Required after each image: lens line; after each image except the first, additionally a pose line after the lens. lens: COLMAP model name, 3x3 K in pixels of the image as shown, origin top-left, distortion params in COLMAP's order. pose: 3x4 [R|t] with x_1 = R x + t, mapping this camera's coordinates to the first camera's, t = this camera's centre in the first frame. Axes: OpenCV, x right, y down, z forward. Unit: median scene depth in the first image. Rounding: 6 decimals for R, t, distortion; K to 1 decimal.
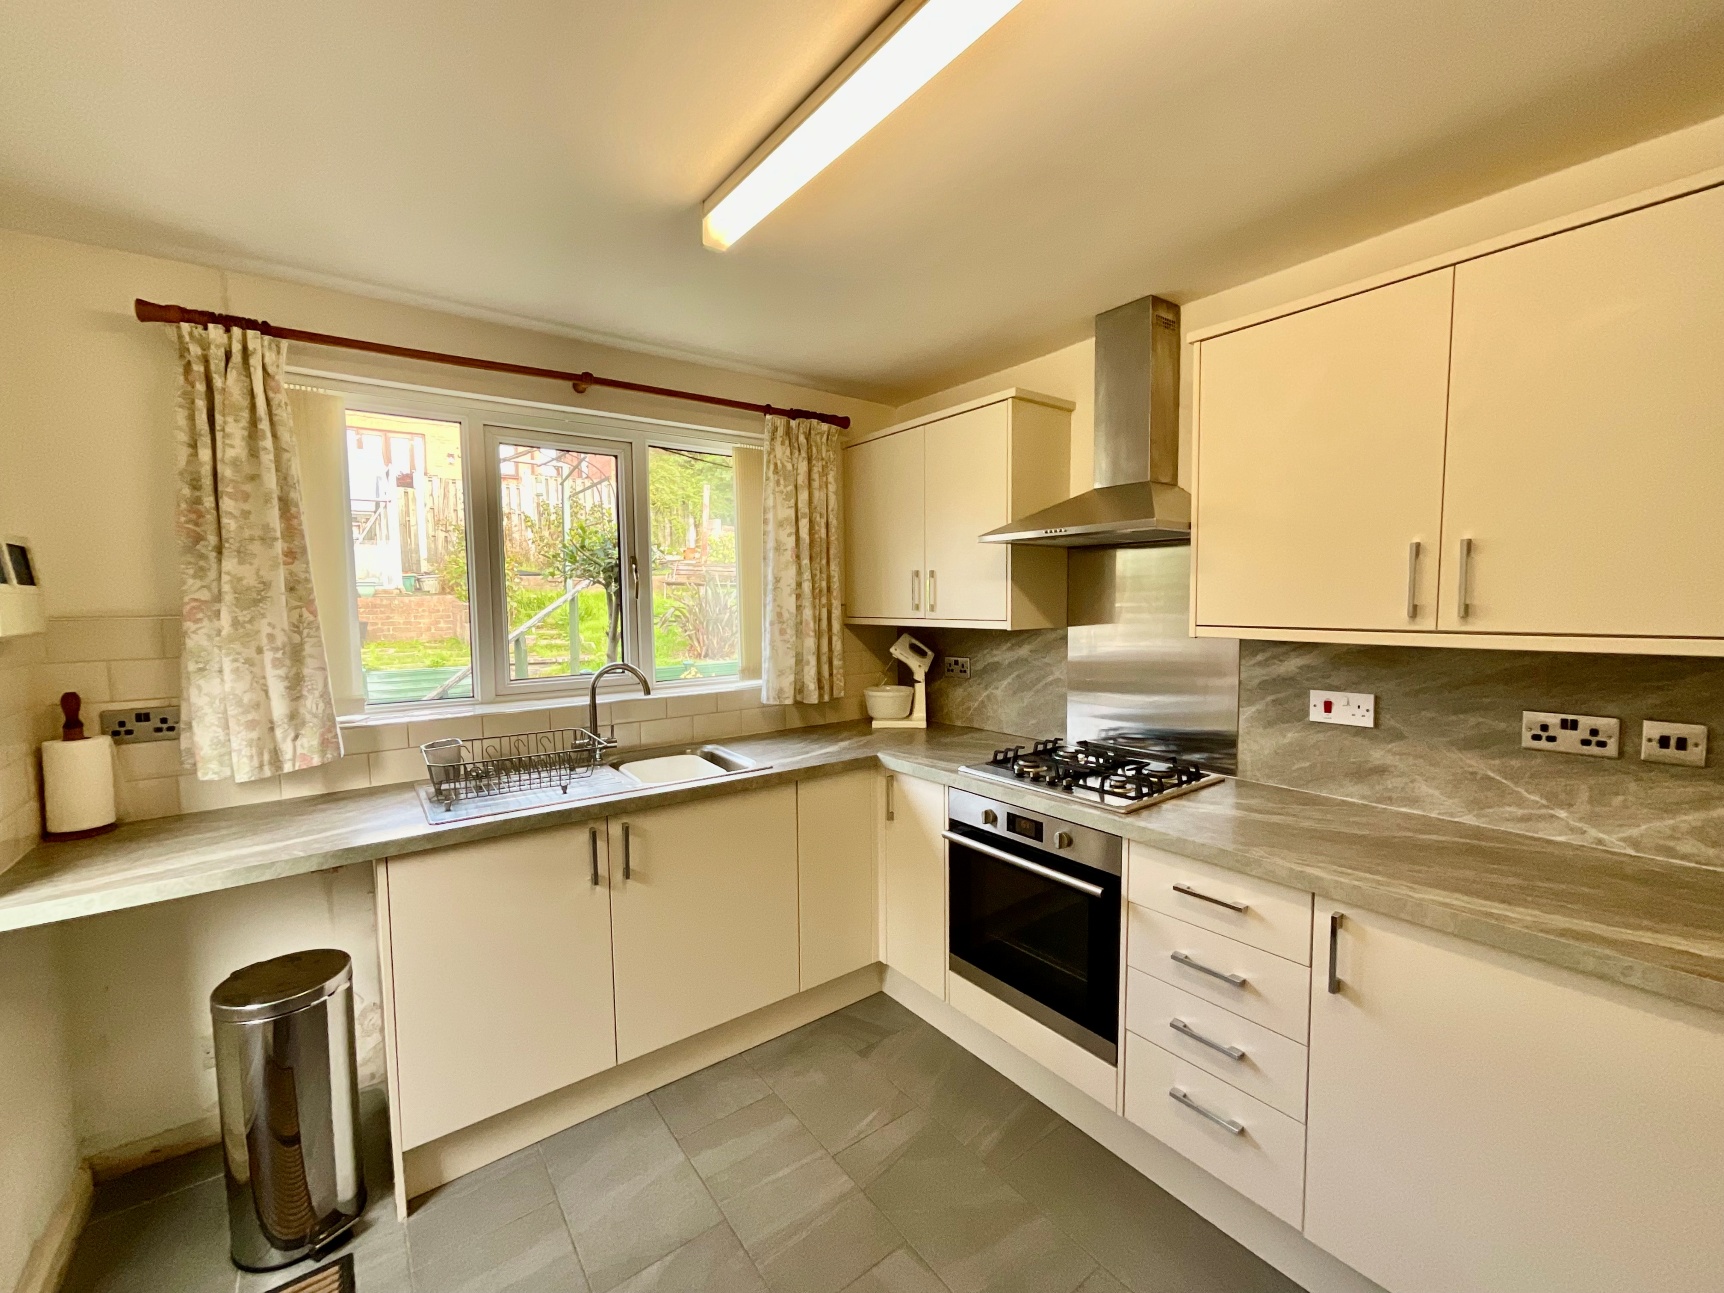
lens RADIAL K [[688.7, 0, 866.7], [0, 688.7, 648.5], [0, 0, 1]] dist [0.002330, 0.000754]
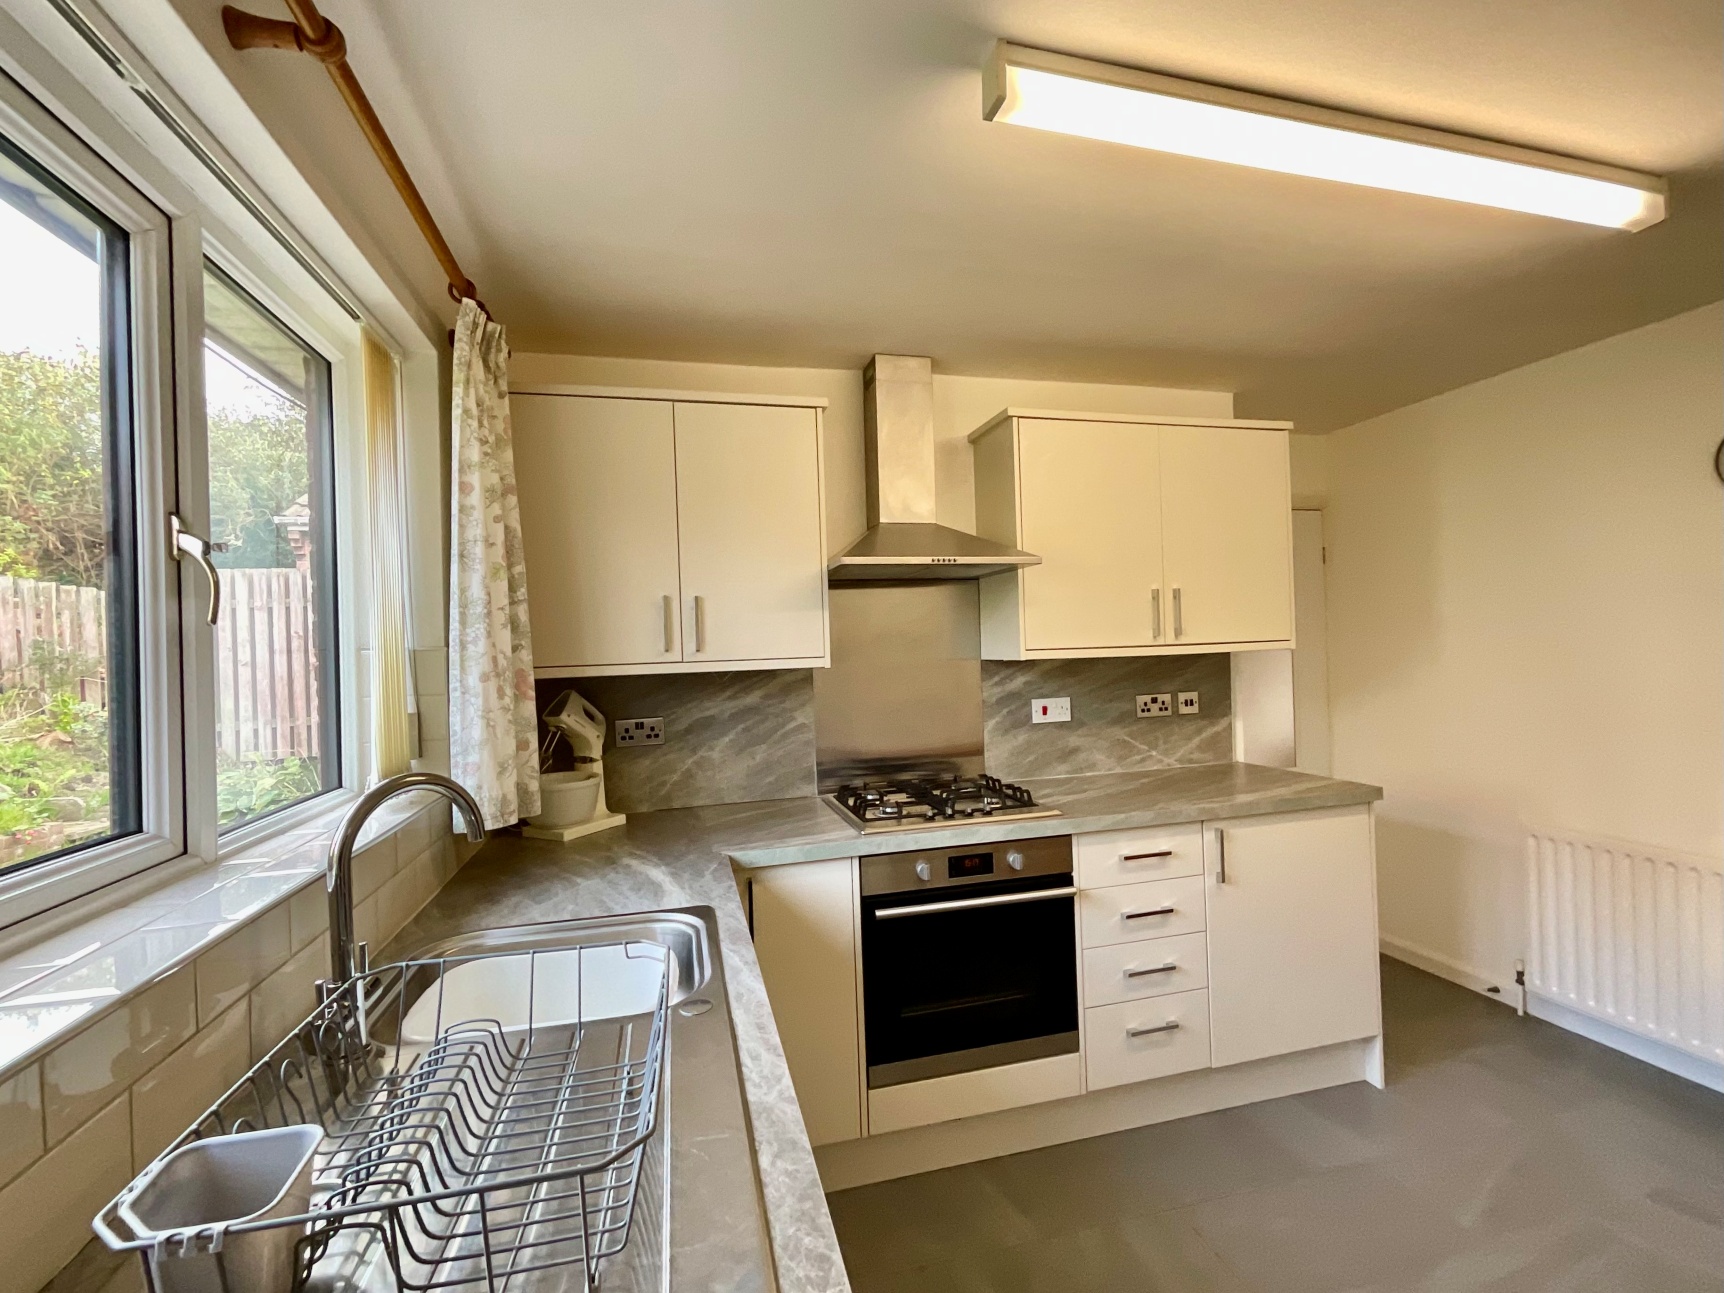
lens RADIAL K [[763.0, 0, 856.1], [0, 763.0, 651.4], [0, 0, 1]] dist [0.000364, -0.000033]
pose [[0.399540, -0.006080, 0.916695, -0.802814], [0.094216, 0.994955, -0.034465, -0.012667], [-0.911861, 0.100138, 0.398097, 0.706885]]
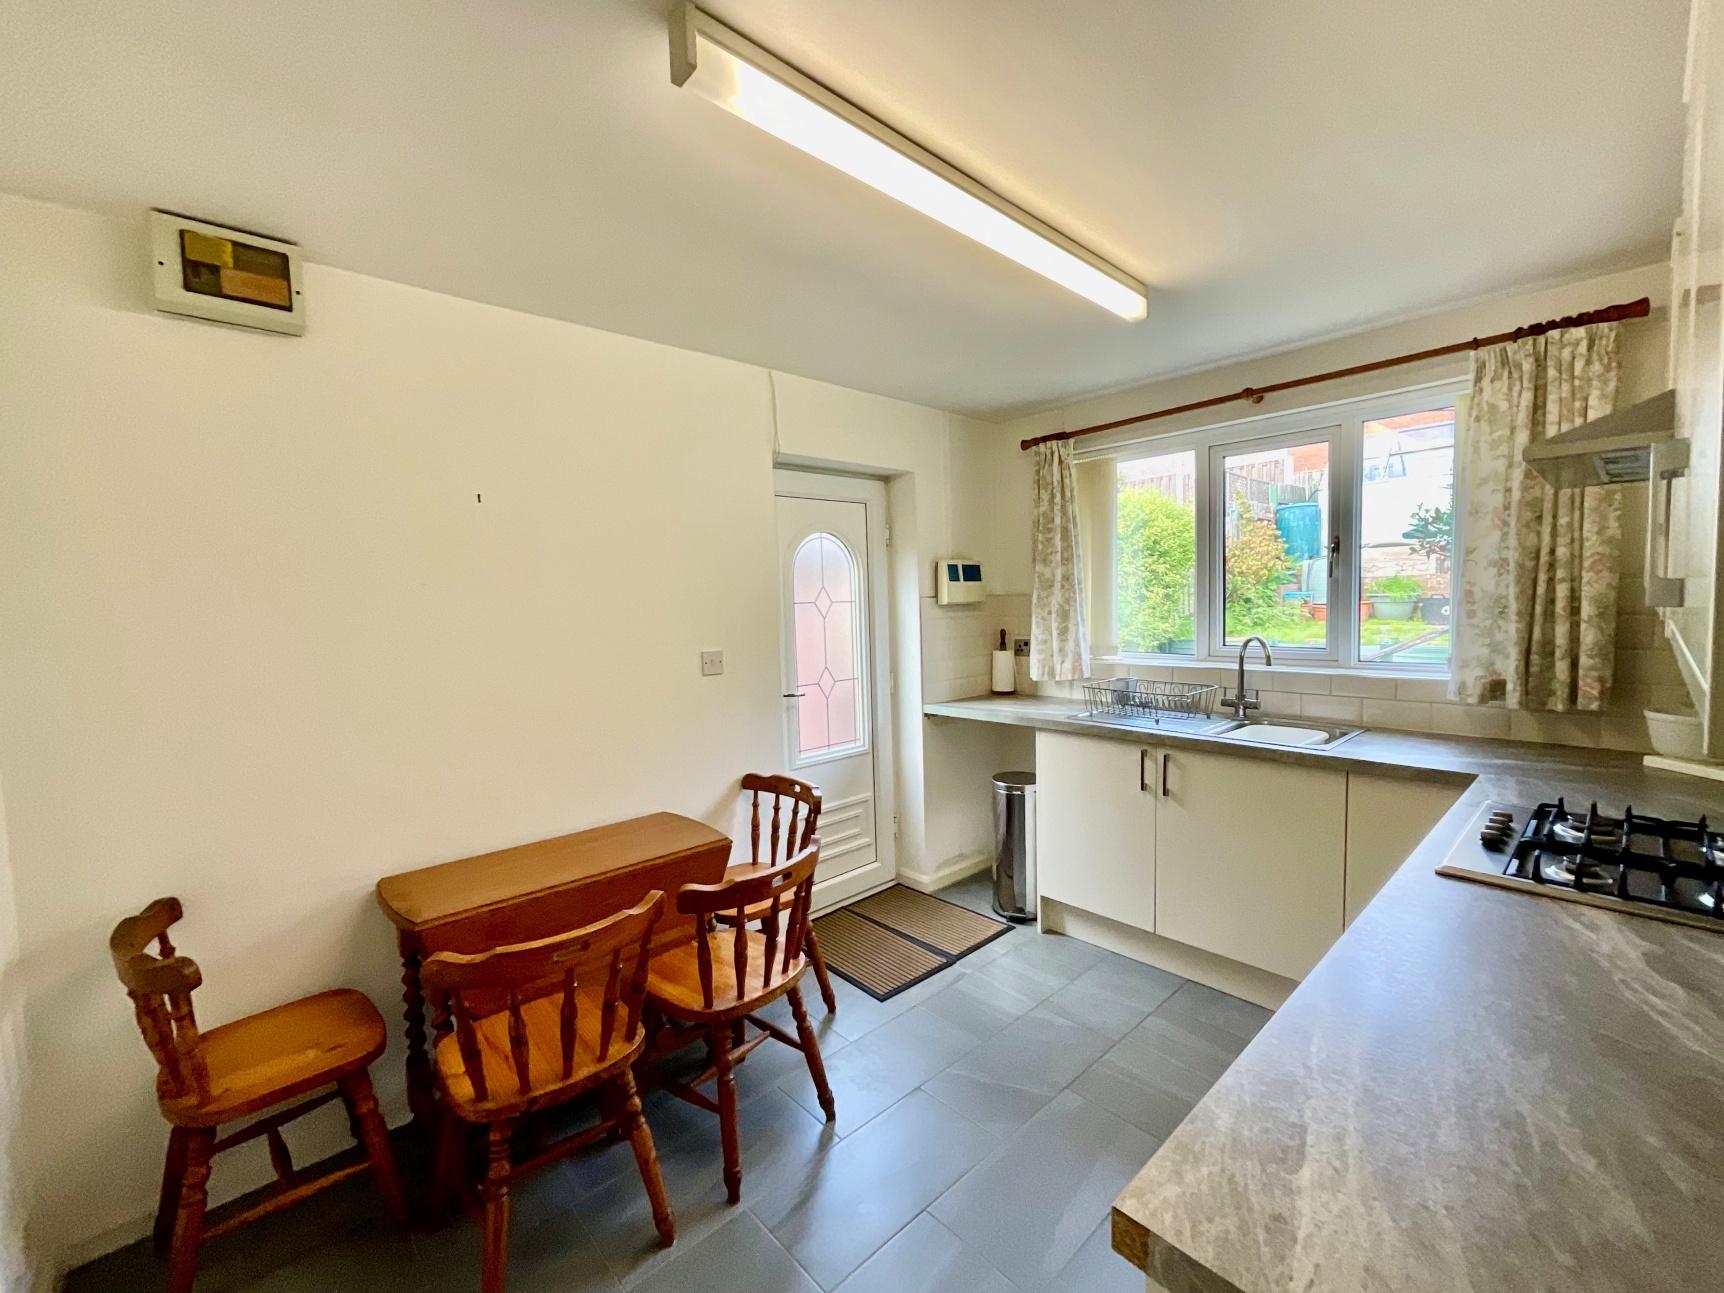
lens RADIAL K [[725.6, 0, 838.0], [0, 725.6, 646.0], [0, 0, 1]] dist [0.000013, 0.000366]
pose [[0.083171, 0.075518, -0.993670, 0.959085], [-0.044215, 0.996422, 0.072026, -0.021889], [0.995554, 0.037945, 0.086212, 0.252701]]
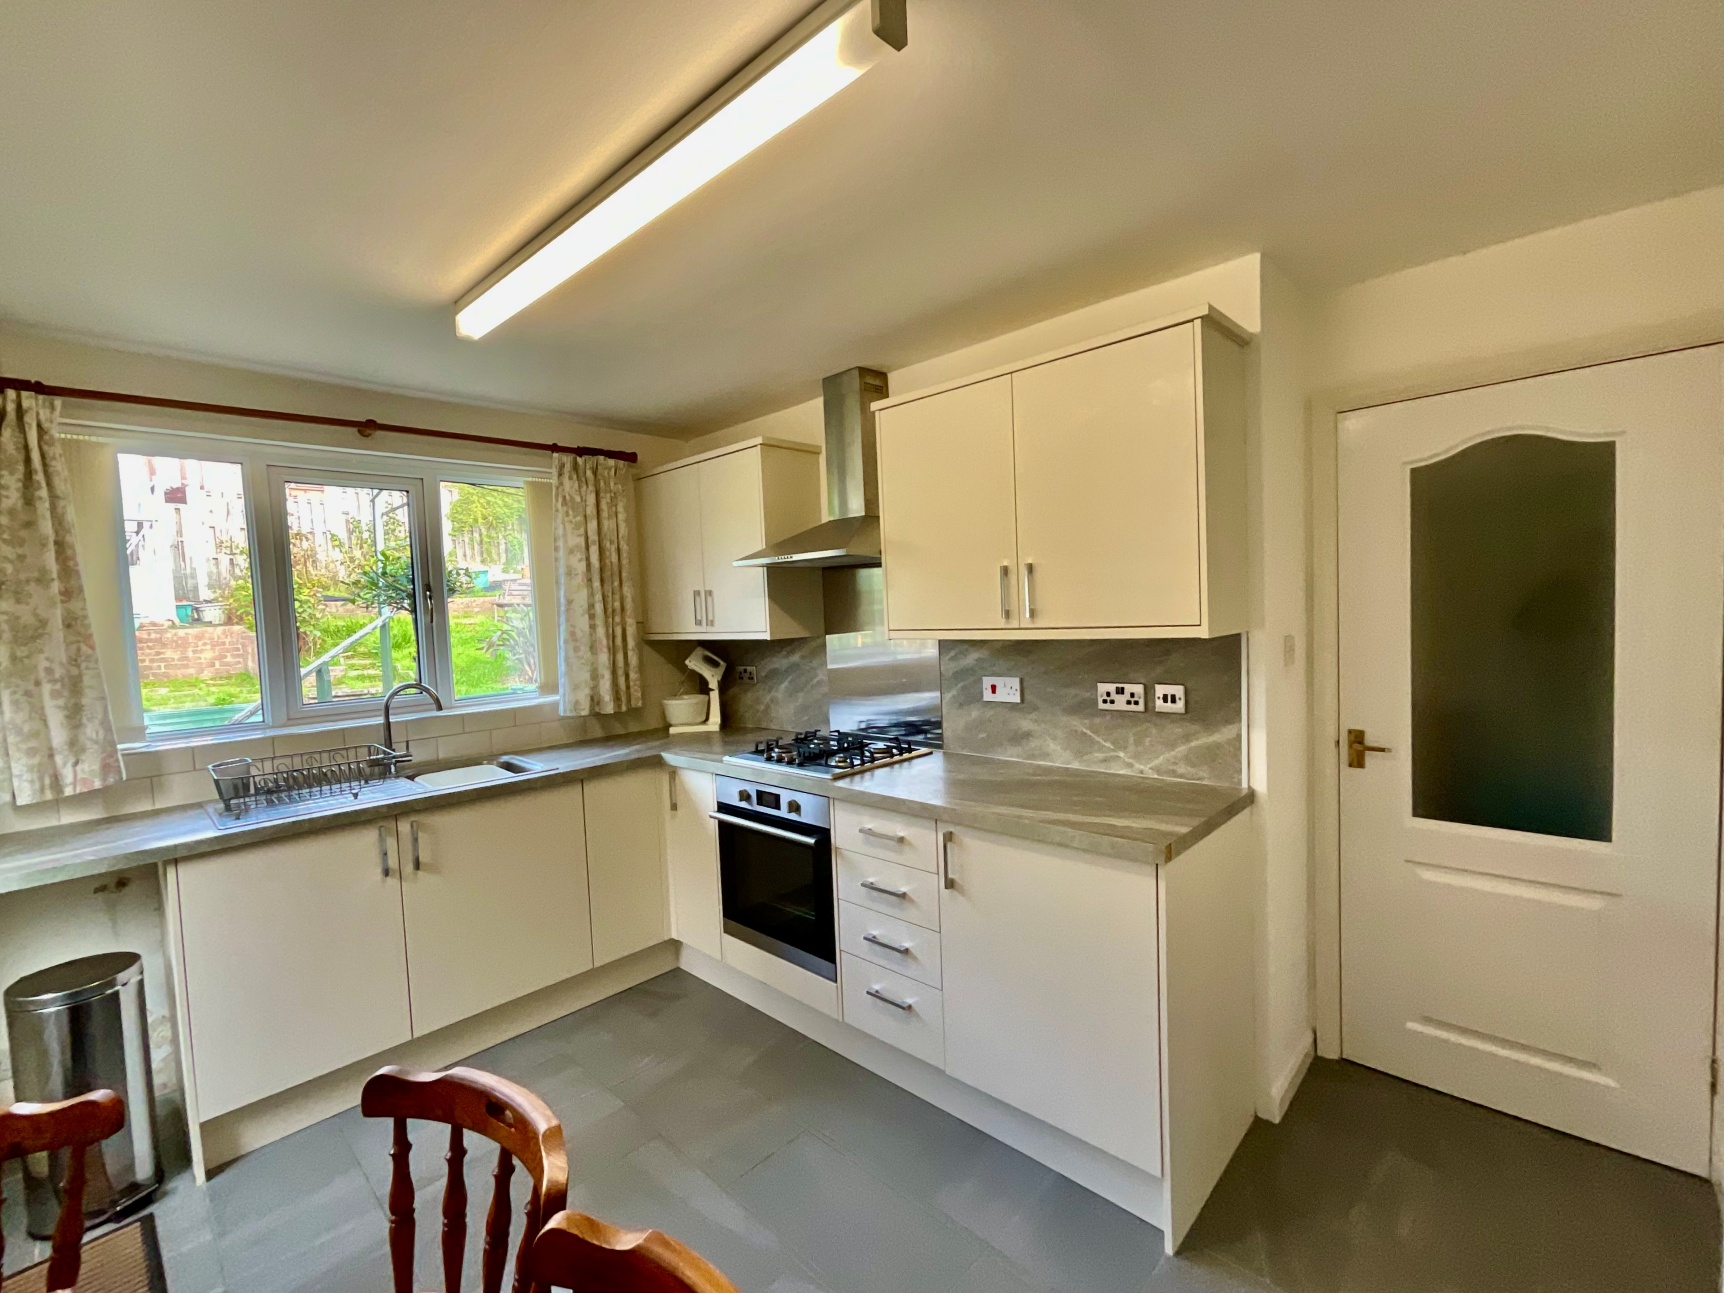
lens RADIAL K [[733.5, 0, 861.0], [0, 733.5, 649.4], [0, 0, 1]] dist [0.000601, -0.000042]
pose [[0.986880, -0.038445, 0.156812, 0.200913], [0.041854, 0.998953, -0.018496, 0.023901], [-0.155936, 0.024816, 0.987455, -0.316724]]
